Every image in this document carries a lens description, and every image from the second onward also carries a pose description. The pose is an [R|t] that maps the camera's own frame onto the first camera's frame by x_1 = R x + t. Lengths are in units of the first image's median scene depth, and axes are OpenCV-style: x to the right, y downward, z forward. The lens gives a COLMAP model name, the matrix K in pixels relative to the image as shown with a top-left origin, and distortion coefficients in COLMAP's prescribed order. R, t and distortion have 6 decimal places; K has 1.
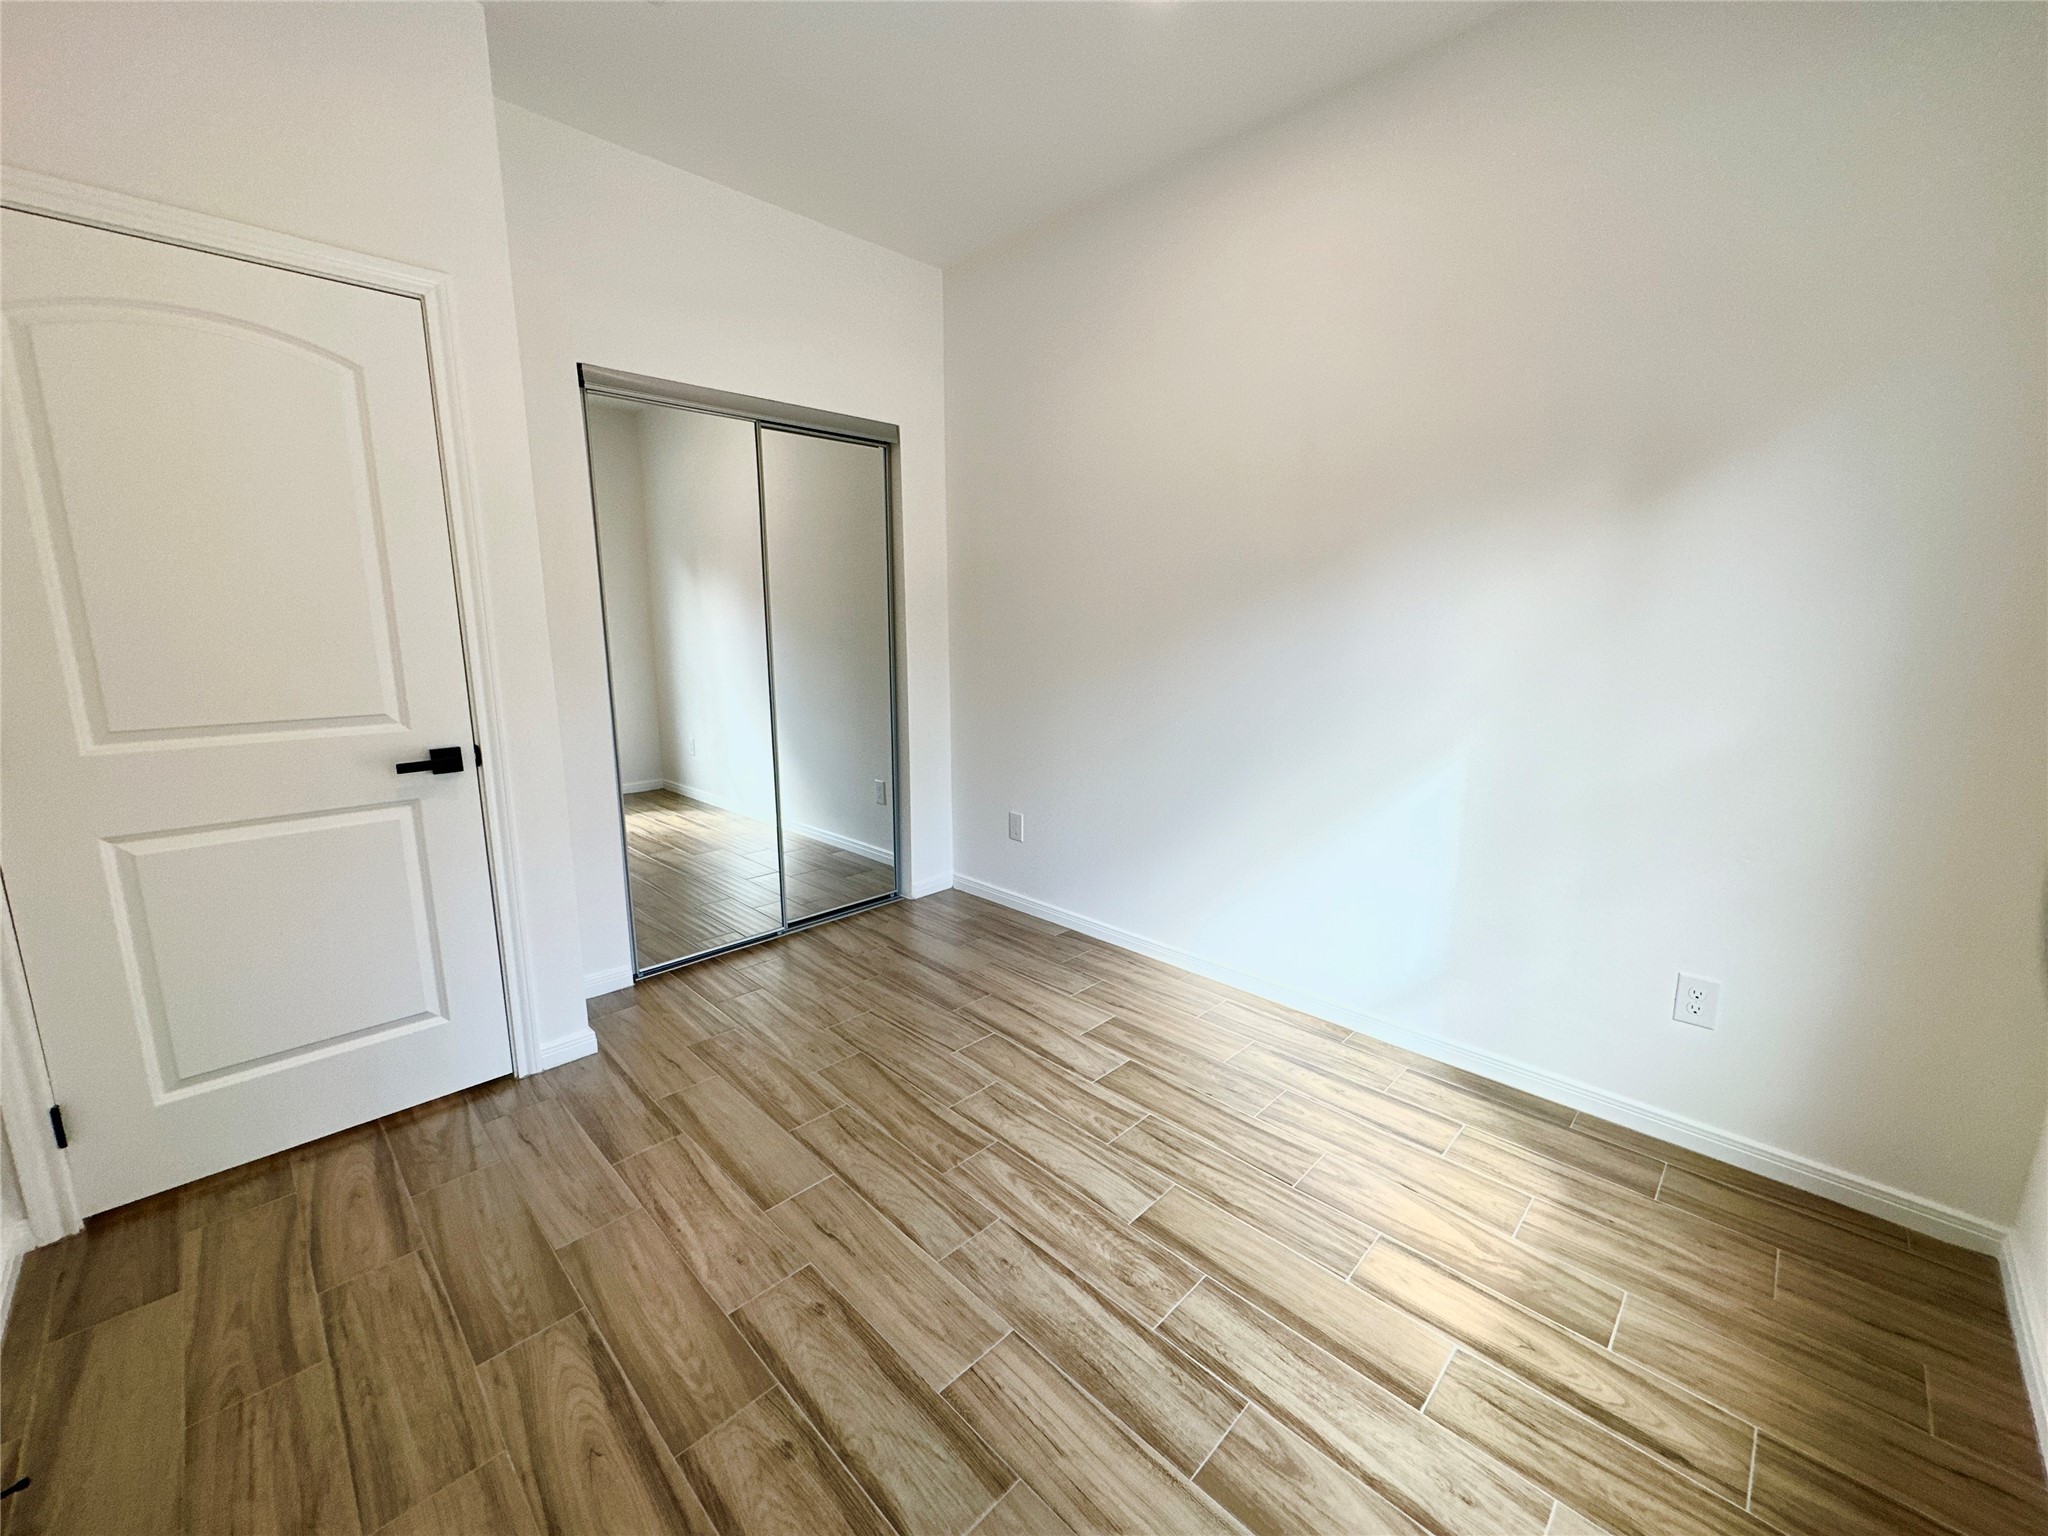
lens RADIAL K [[822.0, 0, 1024.3], [0, 822.0, 765.0], [0, 0, 1]] dist [-0.006121, 0.001825]
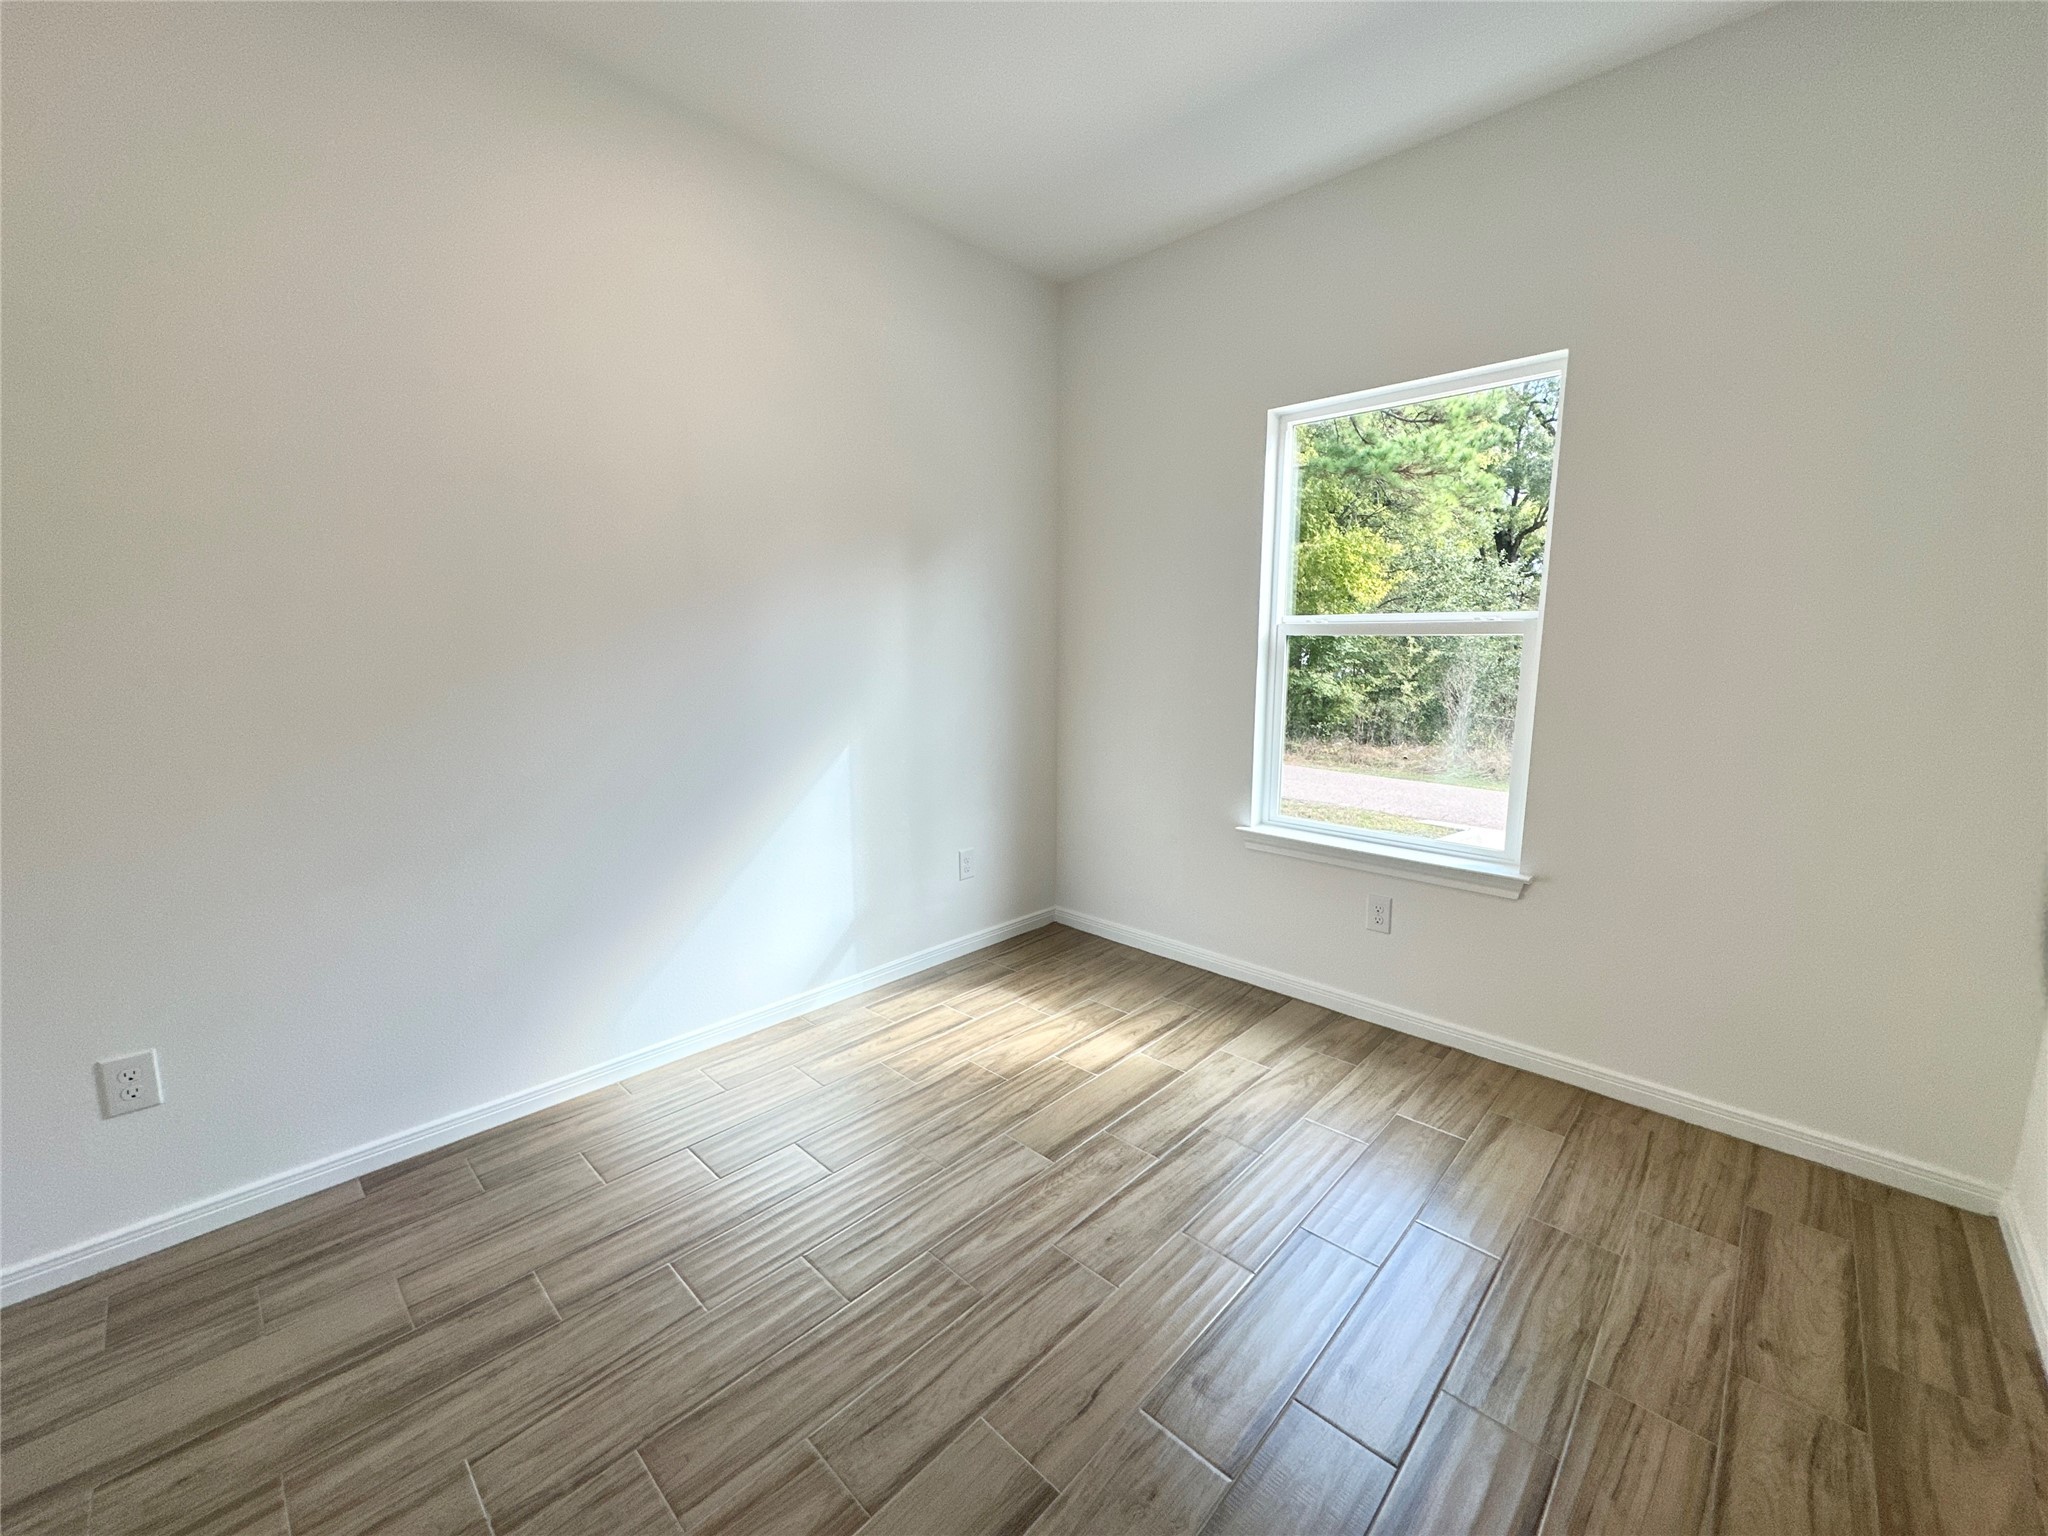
lens RADIAL K [[822.0, 0, 1024.3], [0, 822.0, 765.0], [0, 0, 1]] dist [-0.006121, 0.001825]
pose [[-0.019469, -0.151032, 0.988337, -0.884659], [0.181306, 0.971602, 0.152046, -0.156831], [-0.983234, 0.182152, 0.008467, 0.891105]]
